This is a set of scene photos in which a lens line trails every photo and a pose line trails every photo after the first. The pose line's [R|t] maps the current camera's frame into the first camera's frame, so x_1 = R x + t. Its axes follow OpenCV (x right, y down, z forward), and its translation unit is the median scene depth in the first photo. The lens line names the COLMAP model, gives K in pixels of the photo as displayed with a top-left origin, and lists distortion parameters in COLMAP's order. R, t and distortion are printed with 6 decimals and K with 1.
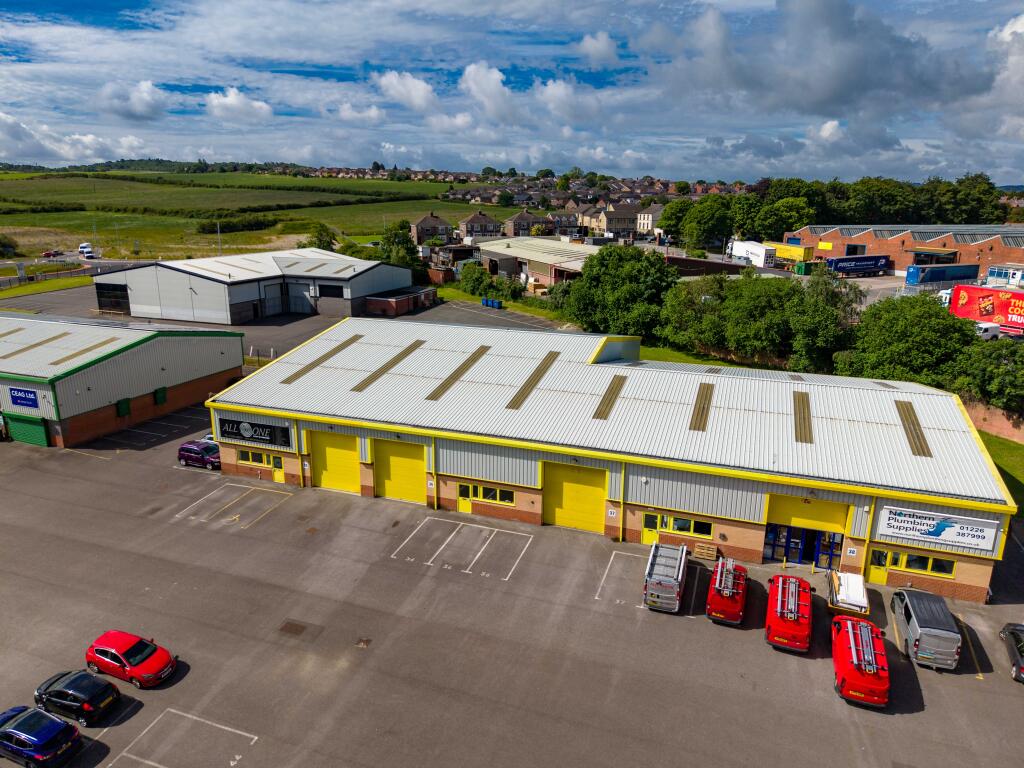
lens RADIAL K [[683.2, 0, 512.0], [0, 683.2, 384.0], [0, 0, 1]] dist [0.038571, -0.043906]
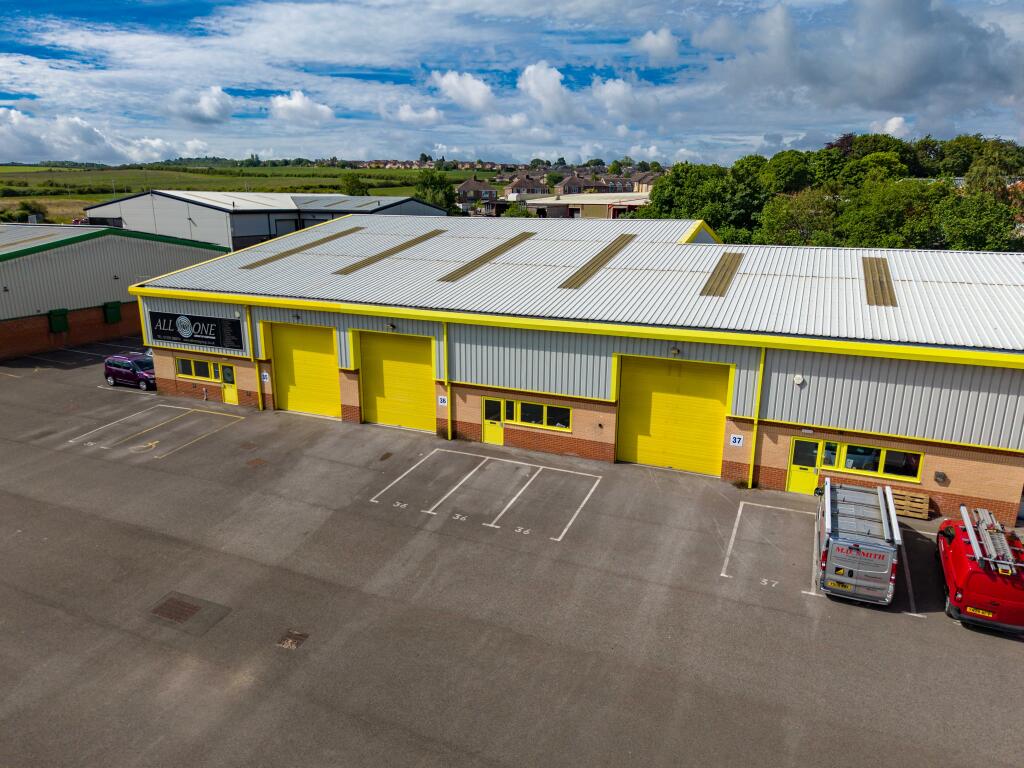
lens RADIAL K [[683.2, 0, 512.0], [0, 683.2, 384.0], [0, 0, 1]] dist [0.038571, -0.043906]
pose [[0.997722, 0.014767, -0.065821, -0.009425], [-0.014792, 0.999891, 0.000109, 0.125793], [0.065816, 0.000865, 0.997831, 0.342724]]
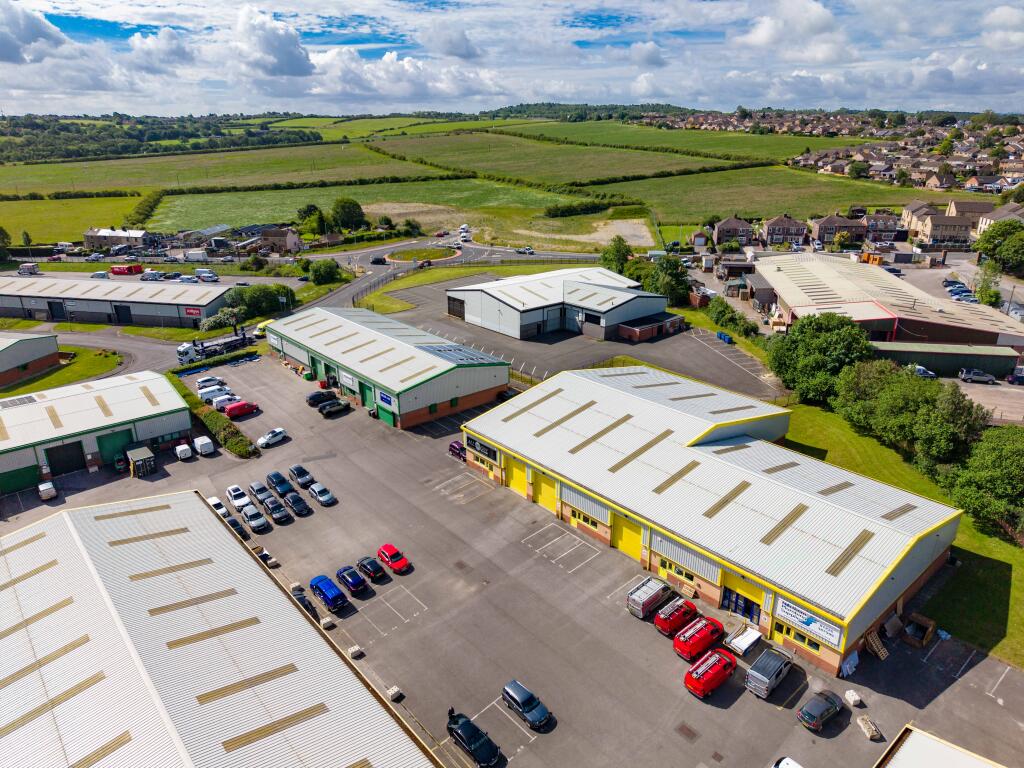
lens RADIAL K [[682.6, 0, 512.0], [0, 682.6, 384.0], [0, 0, 1]] dist [0.042872, -0.048781]
pose [[0.871365, 0.162013, -0.463113, 0.503053], [-0.119032, 0.985514, 0.120802, -0.330847], [0.475976, -0.050137, 0.878028, -0.520265]]
